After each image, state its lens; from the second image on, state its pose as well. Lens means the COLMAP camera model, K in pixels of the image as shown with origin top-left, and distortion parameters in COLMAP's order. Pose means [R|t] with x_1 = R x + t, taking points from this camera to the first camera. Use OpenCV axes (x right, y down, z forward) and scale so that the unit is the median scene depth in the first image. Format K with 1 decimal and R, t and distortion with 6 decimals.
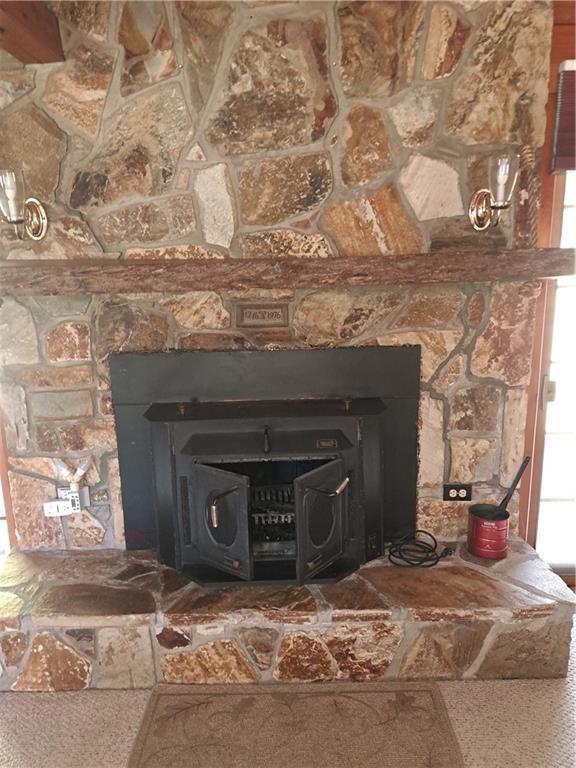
lens RADIAL K [[543.8, 0, 288.4], [0, 543.8, 379.4], [0, 0, 1]] dist [0.101841, -0.096941]
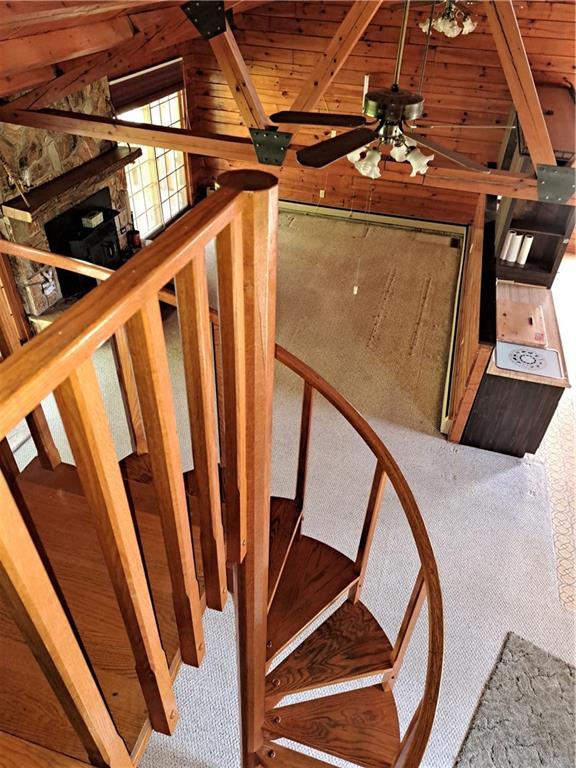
lens RADIAL K [[543.8, 0, 288.4], [0, 543.8, 379.4], [0, 0, 1]] dist [0.101841, -0.096941]
pose [[0.292332, -0.573114, 0.765561, -2.481318], [0.158191, 0.818482, 0.552326, -0.736378], [-0.943142, -0.040357, 0.329930, -1.024267]]
